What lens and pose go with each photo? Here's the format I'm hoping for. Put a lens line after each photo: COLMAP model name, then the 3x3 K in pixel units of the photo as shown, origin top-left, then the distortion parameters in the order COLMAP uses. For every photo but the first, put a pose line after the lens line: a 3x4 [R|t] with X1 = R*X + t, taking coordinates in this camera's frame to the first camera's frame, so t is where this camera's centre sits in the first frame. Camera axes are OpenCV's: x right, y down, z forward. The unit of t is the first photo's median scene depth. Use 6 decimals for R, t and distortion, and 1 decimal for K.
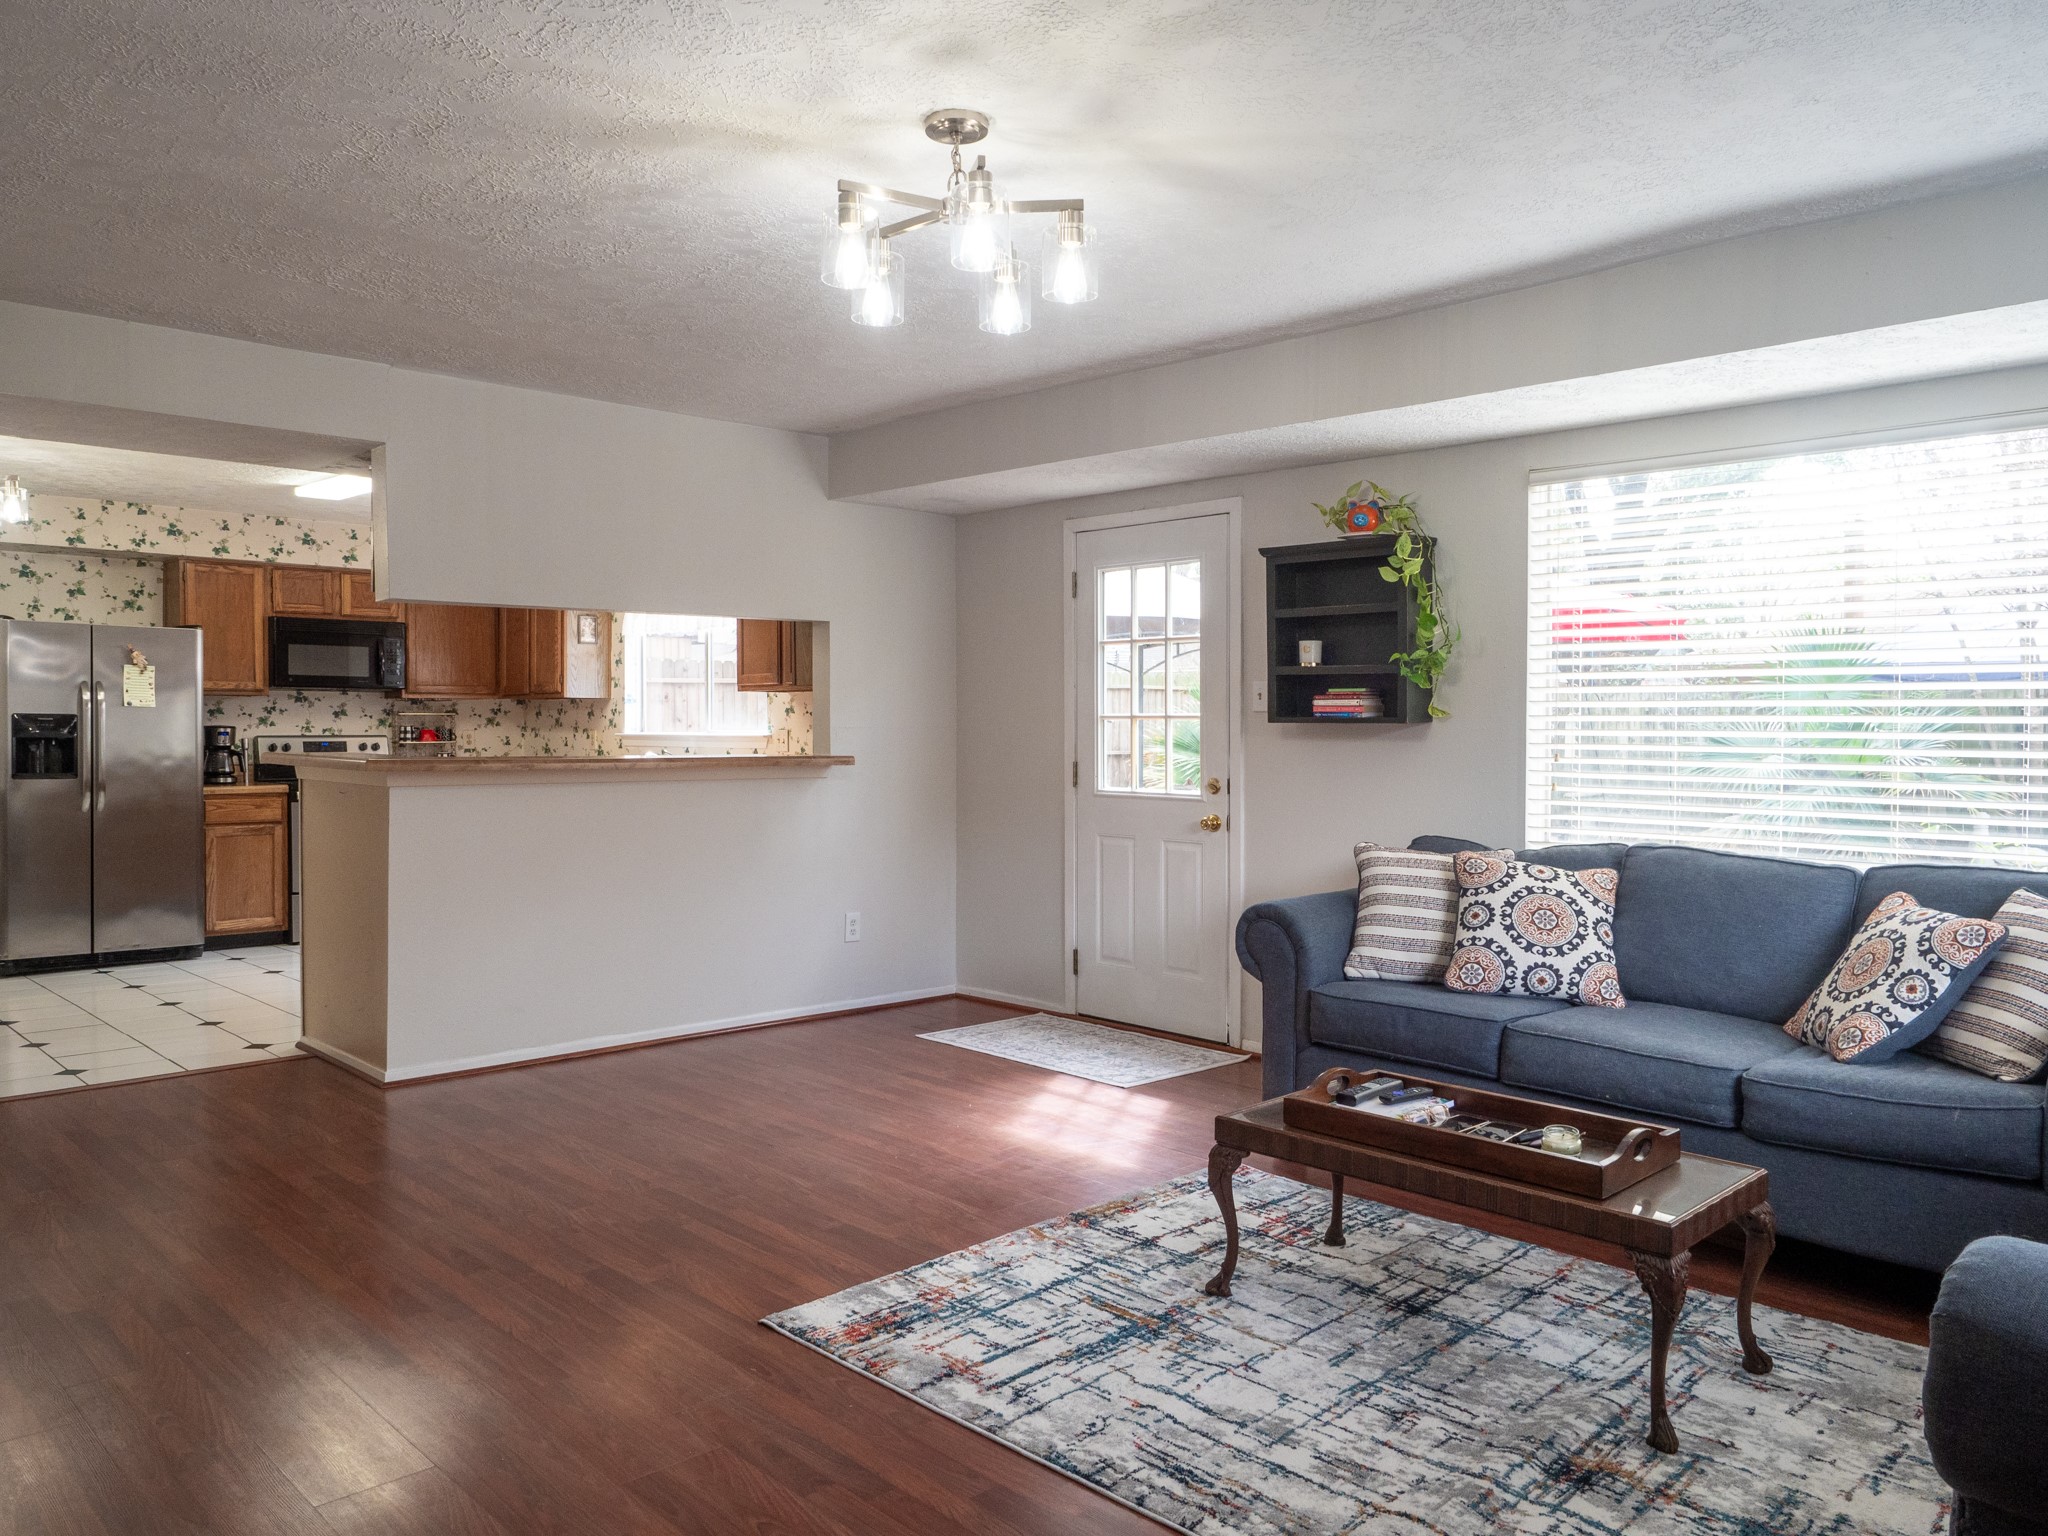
lens RADIAL K [[1501.2, 0, 1031.3], [0, 1501.2, 768.1], [0, 0, 1]] dist [-0.005504, -0.002176]
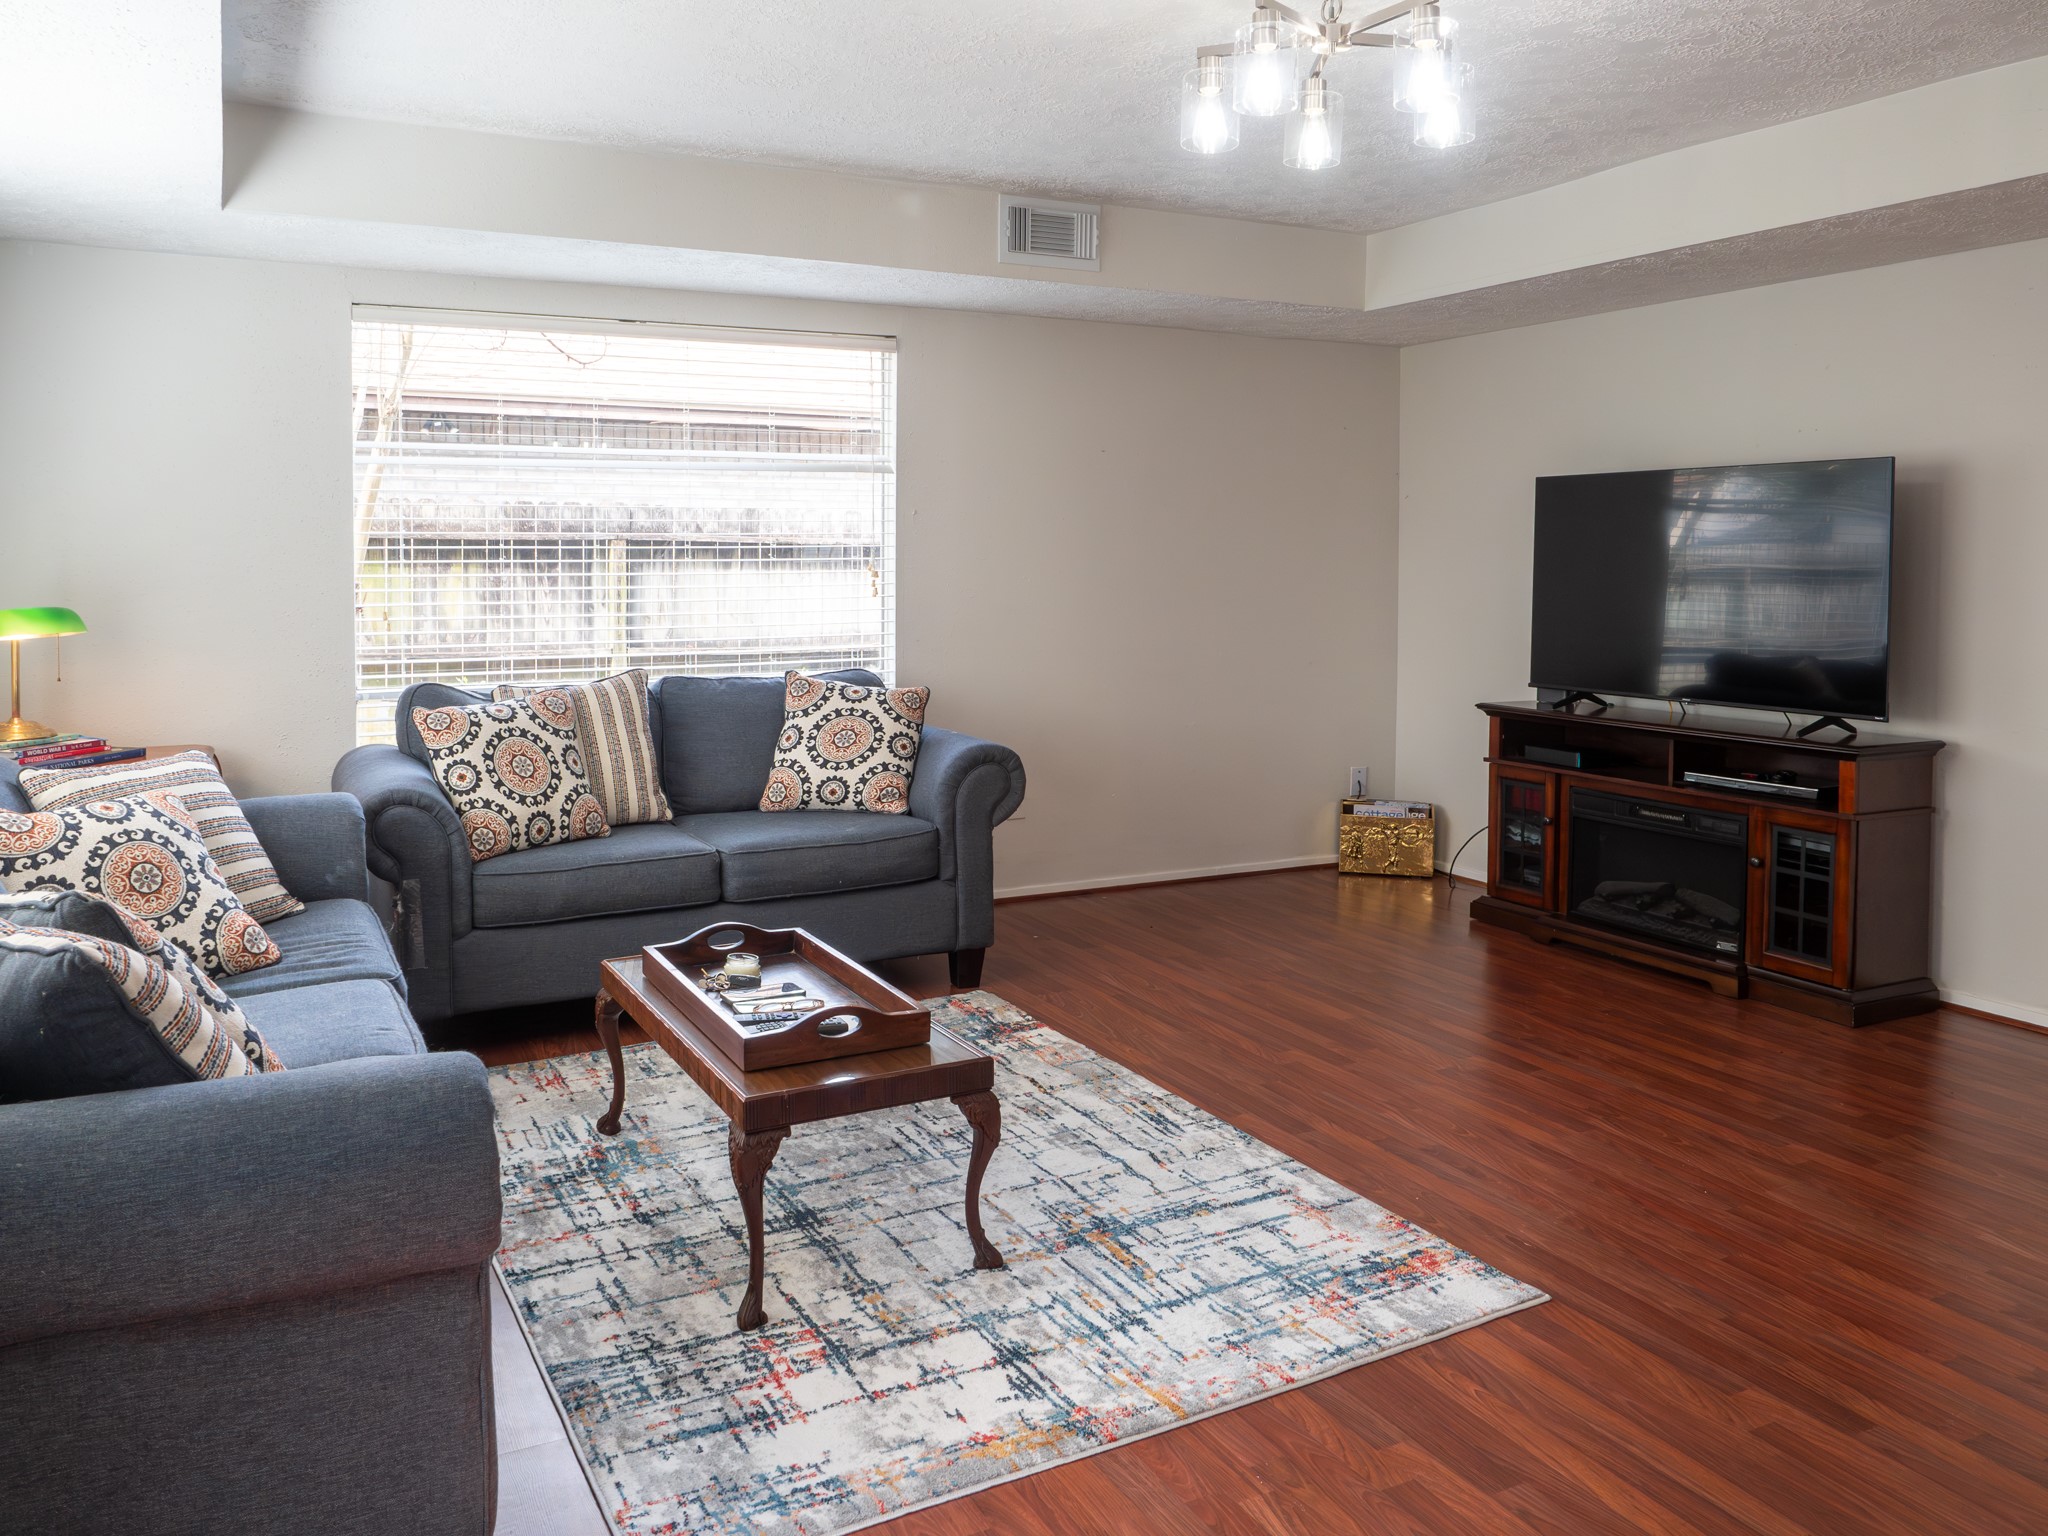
lens RADIAL K [[1501.2, 0, 1031.3], [0, 1501.2, 768.1], [0, 0, 1]] dist [-0.005504, -0.002176]
pose [[-0.961291, -0.050614, 0.270845, -0.111896], [-0.002732, 0.984686, 0.174316, -0.066956], [-0.275520, 0.166829, -0.946708, 1.774764]]
